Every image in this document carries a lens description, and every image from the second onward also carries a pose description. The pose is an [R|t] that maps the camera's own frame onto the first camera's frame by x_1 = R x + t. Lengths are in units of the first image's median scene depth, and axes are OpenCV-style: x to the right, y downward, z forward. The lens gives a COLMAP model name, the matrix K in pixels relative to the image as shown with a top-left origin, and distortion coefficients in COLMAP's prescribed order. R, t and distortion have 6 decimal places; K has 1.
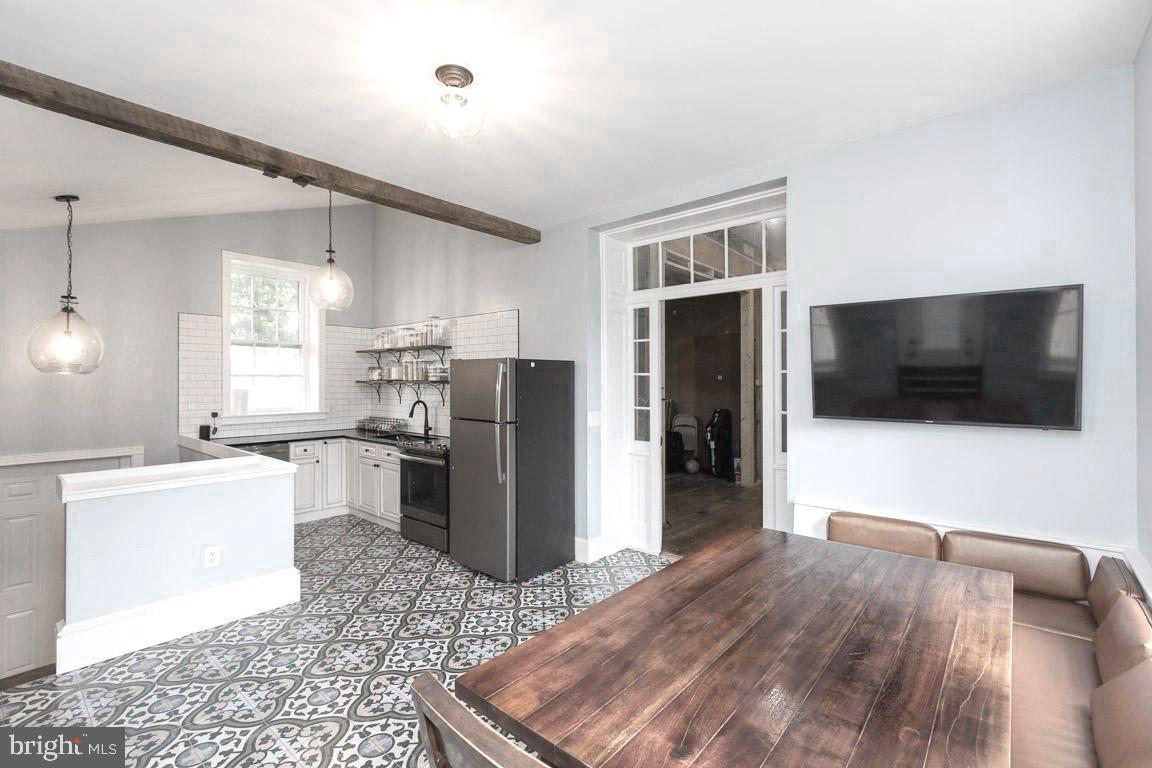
lens RADIAL K [[509.4, 0, 578.4], [0, 509.4, 378.0], [0, 0, 1]] dist [0.002097, -0.000143]
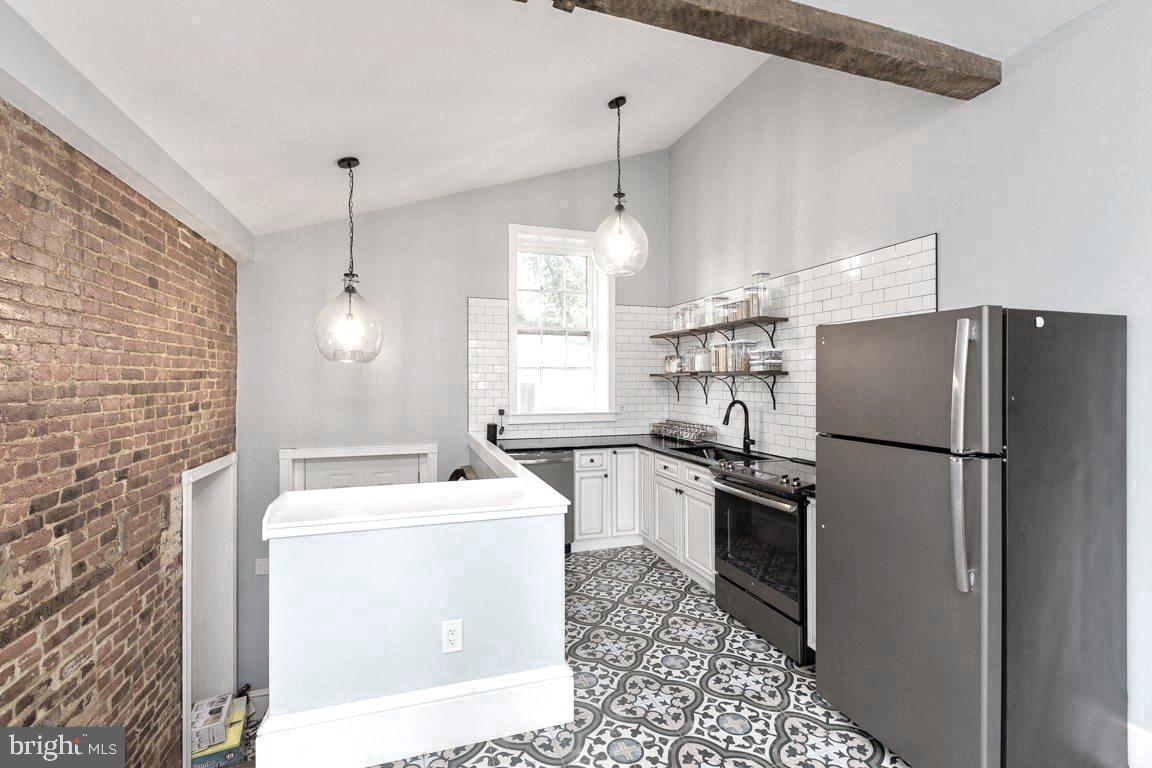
lens RADIAL K [[509.4, 0, 576.5], [0, 509.4, 381.0], [0, 0, 1]] dist [0.002097, -0.000143]
pose [[0.854744, -0.000568, -0.519049, -0.143913], [0.003320, 0.999985, 0.004374, 0.014461], [0.519039, -0.005462, 0.854733, 0.308150]]
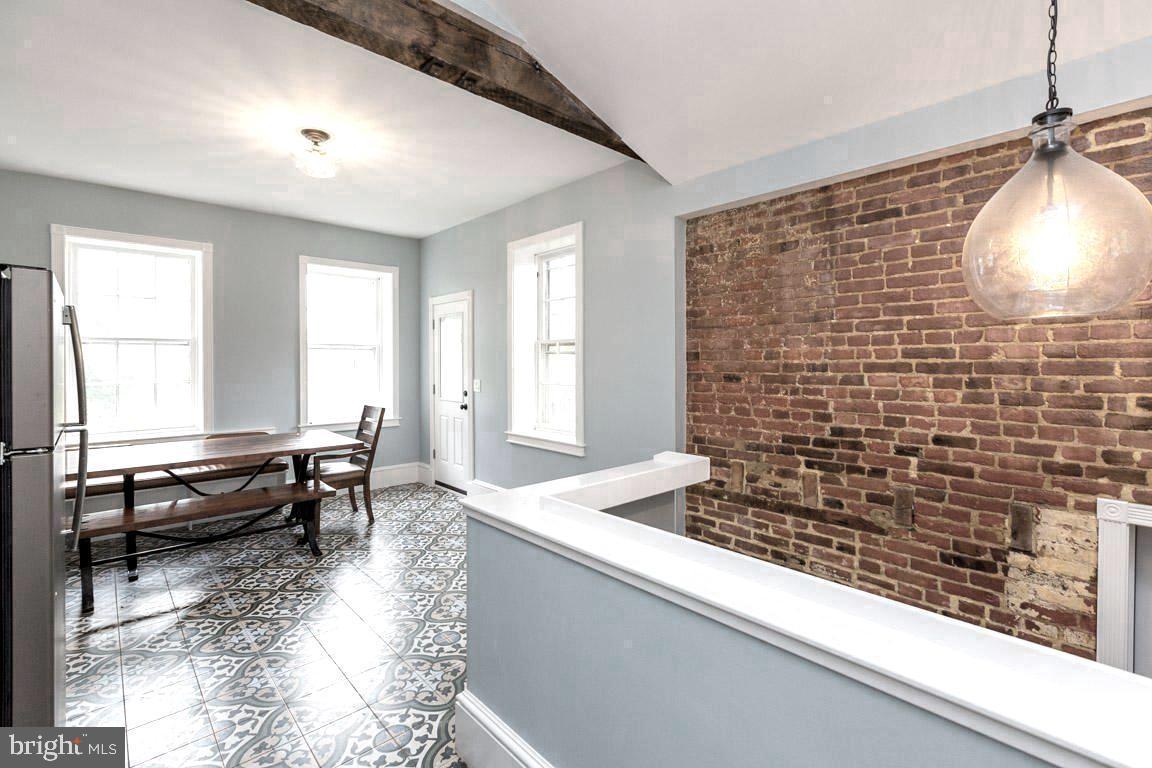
lens RADIAL K [[509.4, 0, 574.9], [0, 509.4, 372.9], [0, 0, 1]] dist [0.002097, -0.000143]
pose [[-0.993508, -0.002811, 0.113725, -0.474389], [-0.000643, 0.999817, 0.019094, 0.018559], [-0.113758, 0.018897, -0.993329, 0.981030]]
